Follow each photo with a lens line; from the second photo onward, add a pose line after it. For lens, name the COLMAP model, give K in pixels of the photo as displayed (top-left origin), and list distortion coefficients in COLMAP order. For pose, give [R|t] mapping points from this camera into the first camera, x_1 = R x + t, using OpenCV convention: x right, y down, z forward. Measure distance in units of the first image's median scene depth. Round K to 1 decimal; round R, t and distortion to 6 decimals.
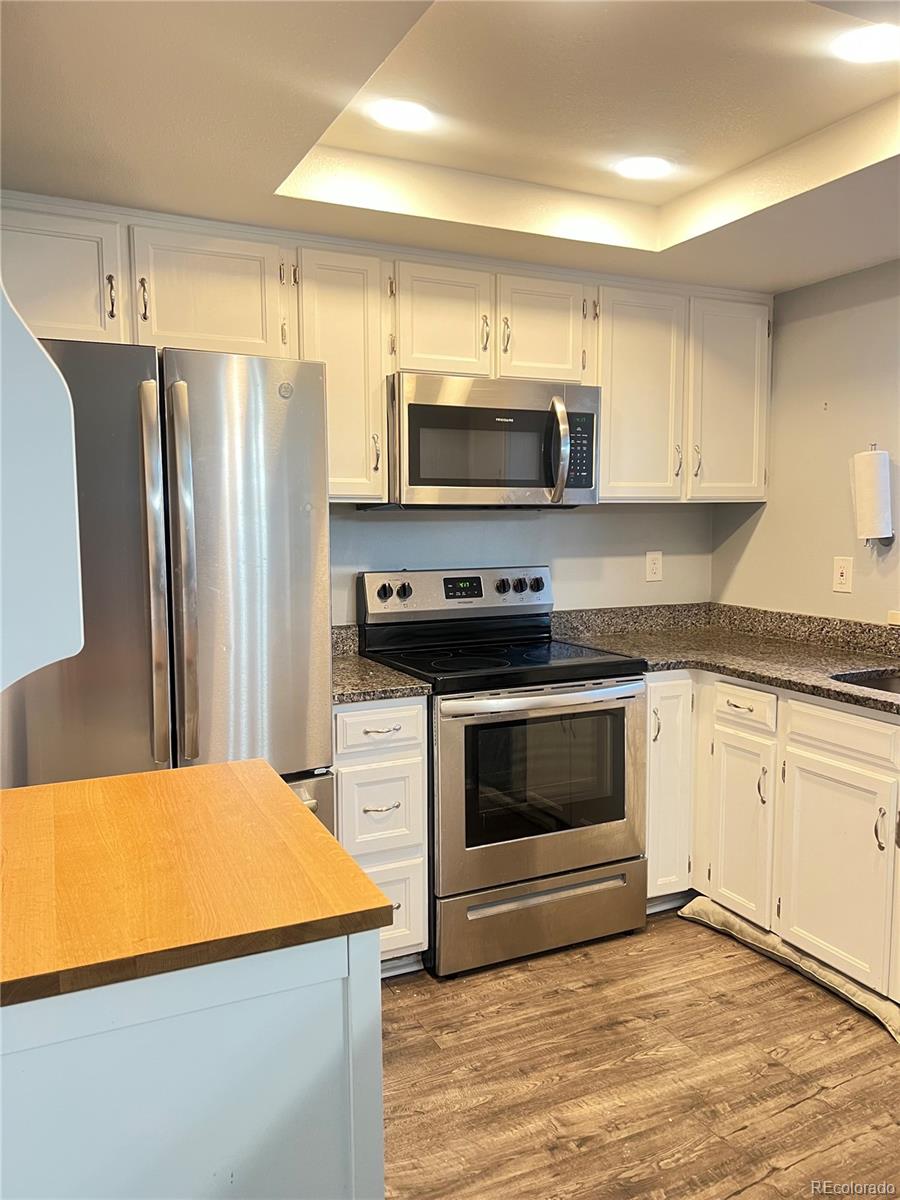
lens RADIAL K [[909.3, 0, 449.7], [0, 909.3, 596.1], [0, 0, 1]] dist [0.014373, 0.006036]
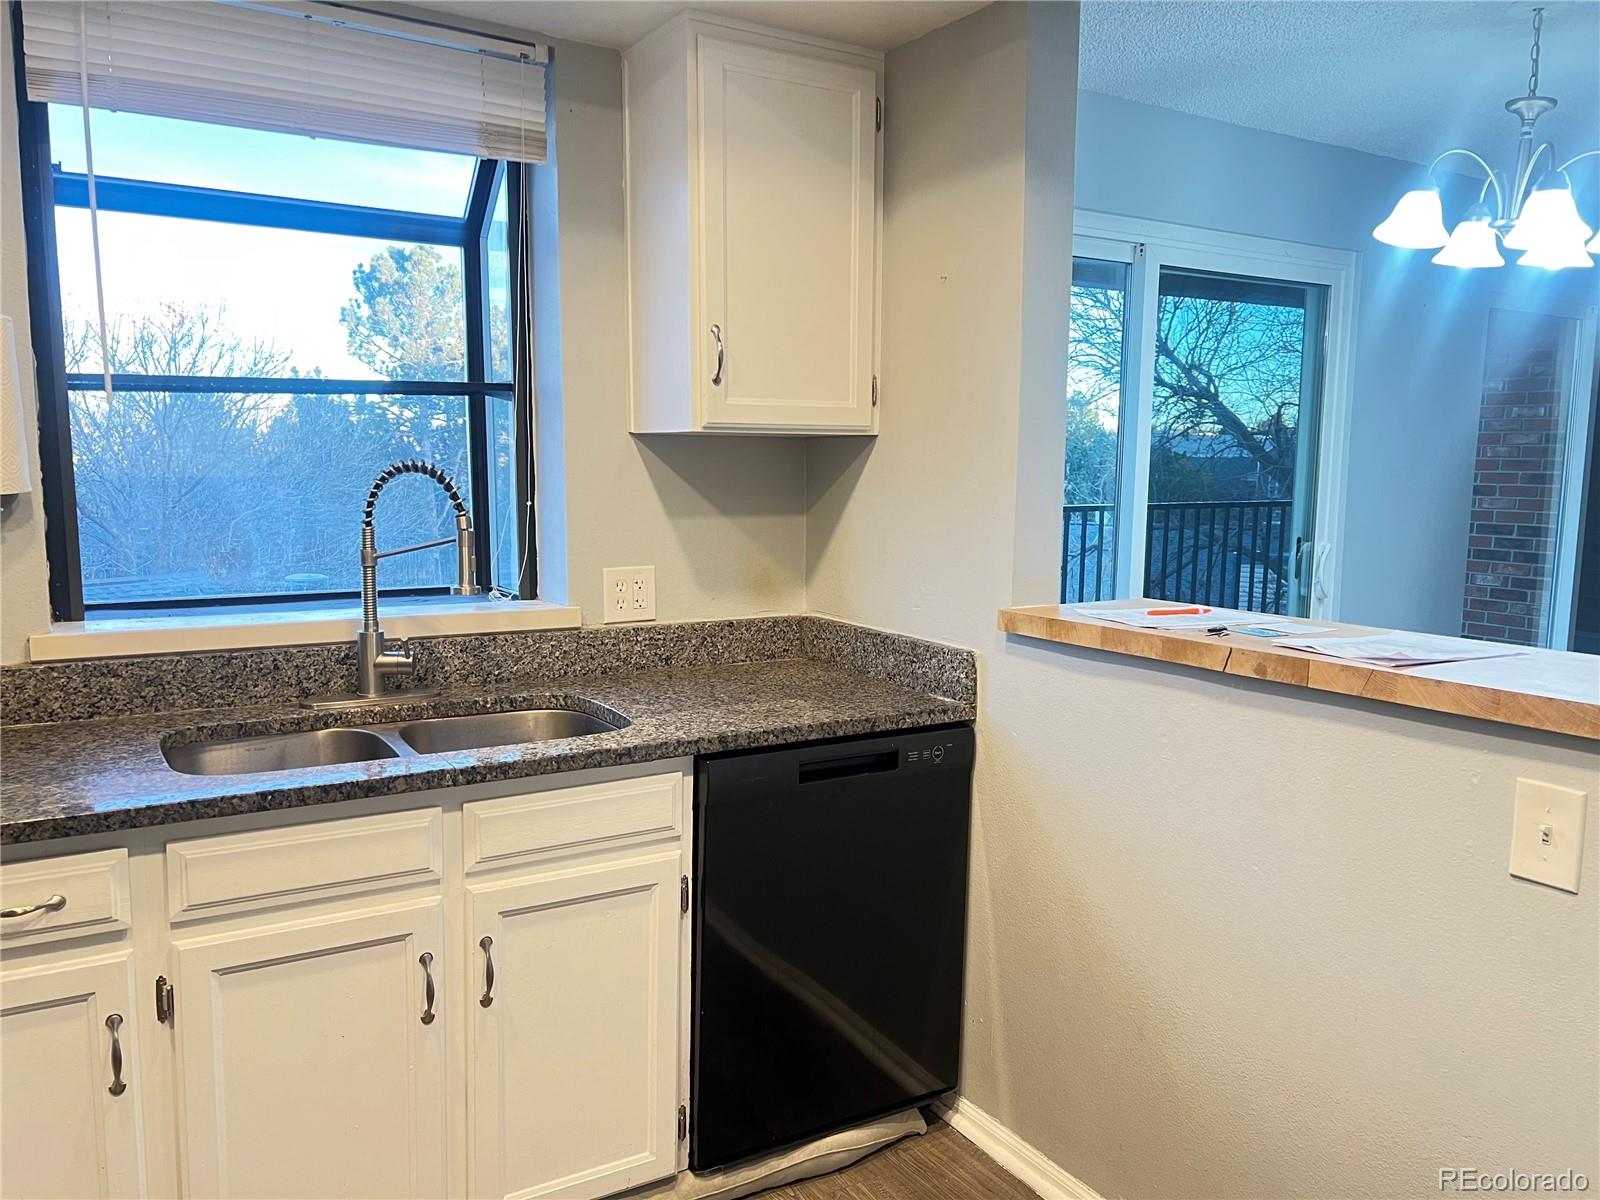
lens RADIAL K [[1212.4, 0, 804.4], [0, 1212.4, 598.3], [0, 0, 1]] dist [0.014373, 0.006036]
pose [[-0.093505, -0.118854, 0.988499, -0.299837], [0.078589, 0.988870, 0.126333, -0.074116], [-0.992512, 0.089498, -0.083124, 0.807991]]
